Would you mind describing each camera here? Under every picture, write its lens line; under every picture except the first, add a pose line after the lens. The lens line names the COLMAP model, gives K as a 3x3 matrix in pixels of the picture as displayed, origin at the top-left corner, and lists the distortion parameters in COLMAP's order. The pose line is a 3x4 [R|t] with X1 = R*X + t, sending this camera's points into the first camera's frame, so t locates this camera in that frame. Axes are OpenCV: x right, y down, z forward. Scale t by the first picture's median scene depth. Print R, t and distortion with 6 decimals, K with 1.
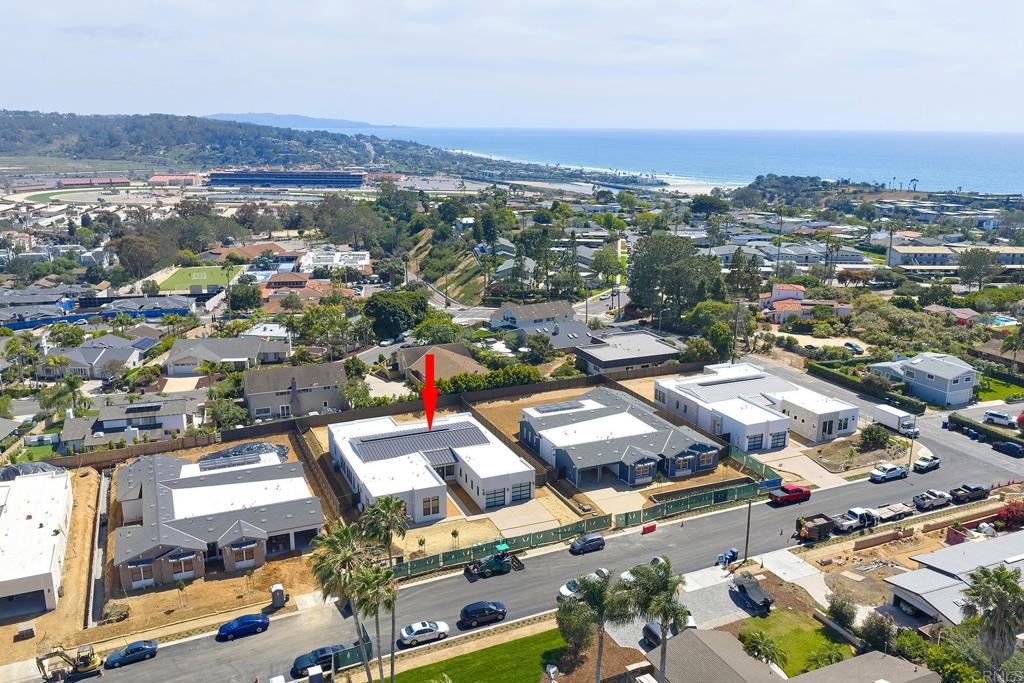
lens RADIAL K [[845.0, 0, 518.9], [0, 845.0, 340.6], [0, 0, 1]] dist [0.021456, -0.032666]
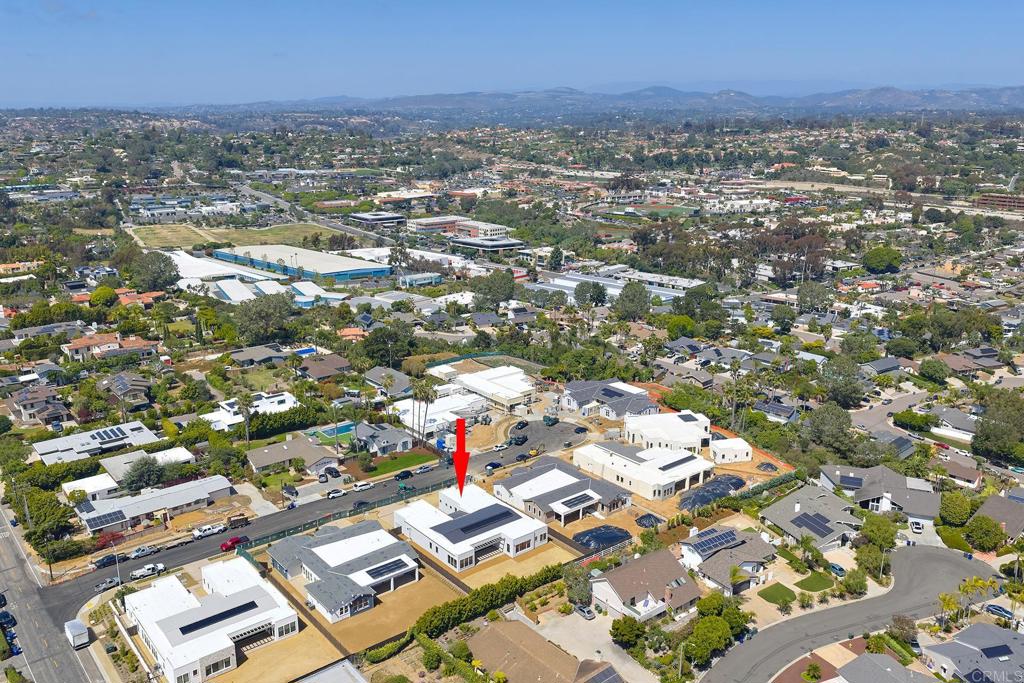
lens RADIAL K [[845.0, 0, 520.0], [0, 845.0, 339.5], [0, 0, 1]] dist [0.021456, -0.032666]
pose [[-0.963010, 0.066664, -0.261088, 0.142162], [-0.071546, 0.870882, 0.486257, -0.715580], [0.259793, 0.486950, -0.833899, 1.679420]]
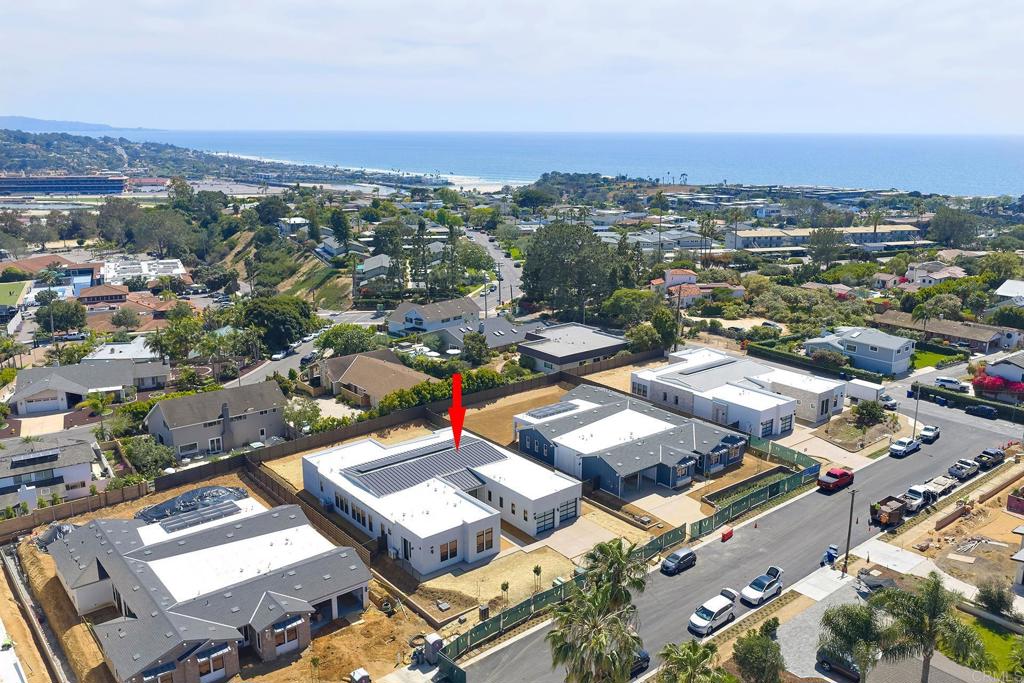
lens RADIAL K [[845.0, 0, 518.4], [0, 845.0, 337.7], [0, 0, 1]] dist [0.021456, -0.032666]
pose [[0.964099, -0.066521, 0.257074, -0.188365], [0.068020, 0.997679, 0.003068, -0.003014], [-0.256682, 0.014528, 0.966387, 0.125245]]
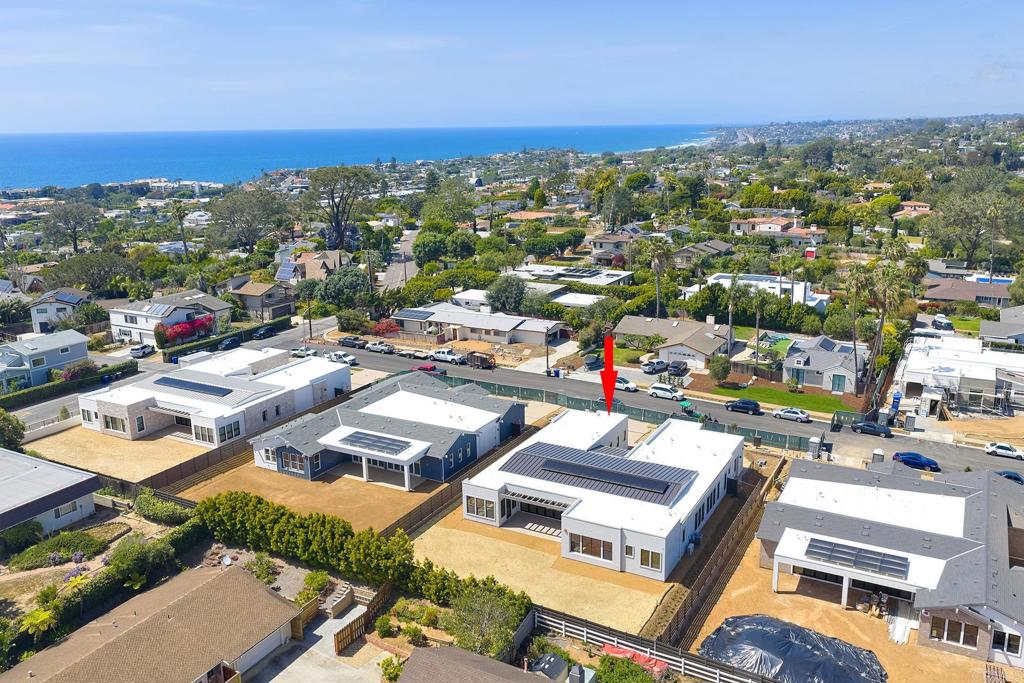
lens RADIAL K [[845.0, 0, 517.7], [0, 845.0, 342.4], [0, 0, 1]] dist [0.021456, -0.032666]
pose [[-0.612616, -0.198677, 0.765002, -0.476052], [0.204863, 0.894899, 0.396467, -0.218304], [-0.763369, 0.399603, -0.507529, 1.088436]]
